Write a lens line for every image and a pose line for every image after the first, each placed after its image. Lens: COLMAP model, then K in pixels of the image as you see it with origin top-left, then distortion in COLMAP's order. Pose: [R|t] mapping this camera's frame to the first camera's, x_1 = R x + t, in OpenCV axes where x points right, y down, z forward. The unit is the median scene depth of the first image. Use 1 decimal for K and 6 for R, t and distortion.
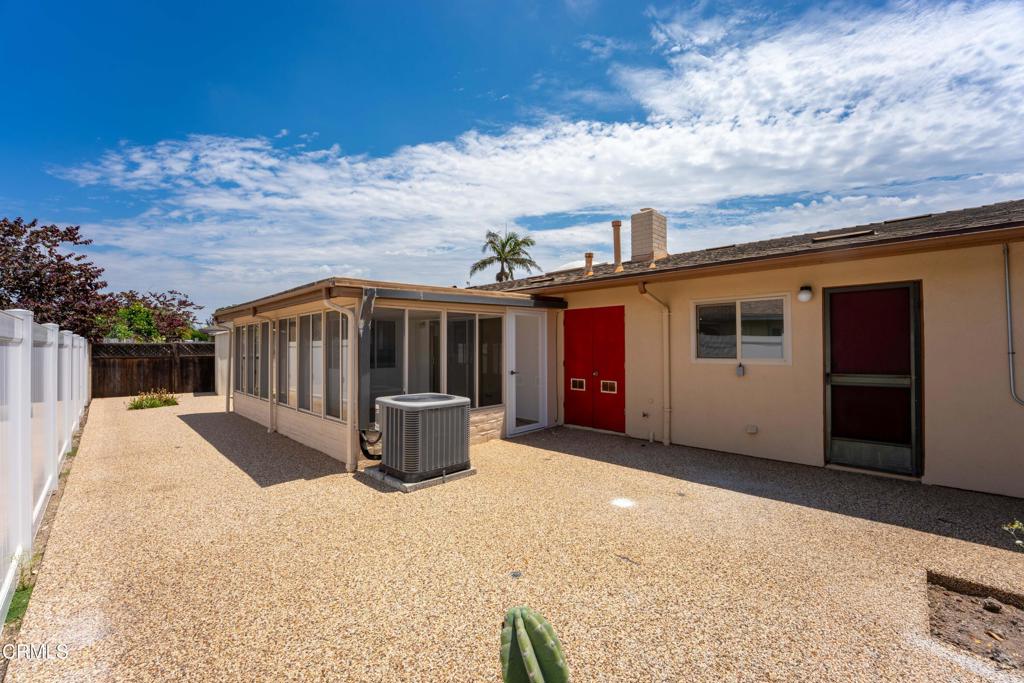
lens RADIAL K [[412.4, 0, 512.0], [0, 412.4, 341.5], [0, 0, 1]] dist [-0.002109, -0.000205]
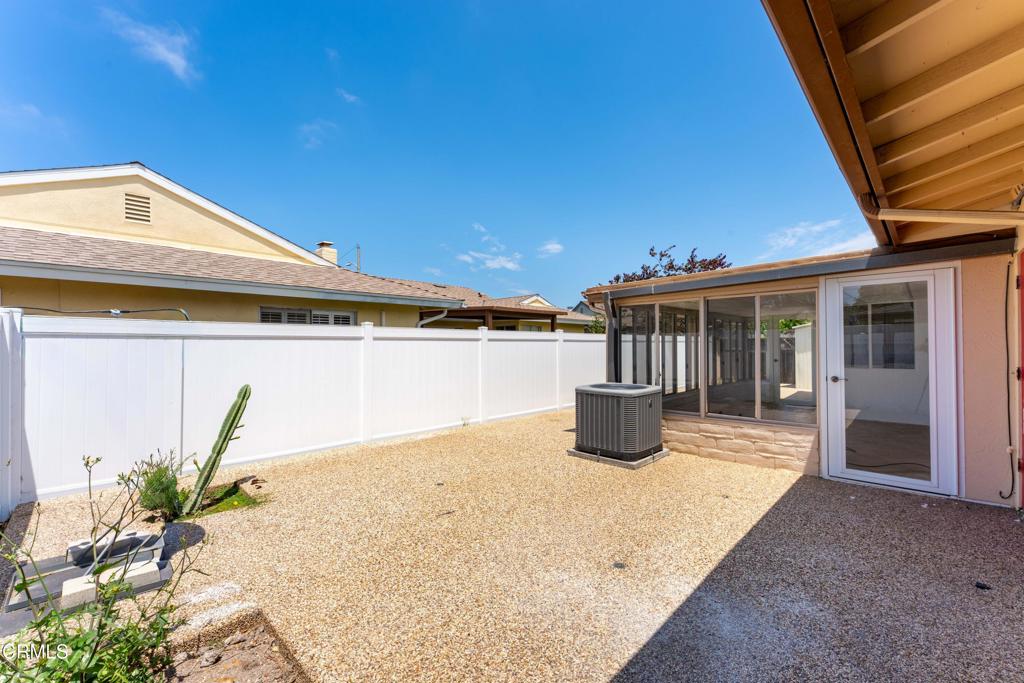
lens RADIAL K [[425.9, 0, 512.0], [0, 425.9, 341.5], [0, 0, 1]] dist [0.000599, 0.000026]
pose [[0.005584, -0.010223, -0.999932, 0.981213], [0.017885, 0.999789, -0.010122, 0.025460], [0.999824, -0.017827, 0.005766, 0.762671]]
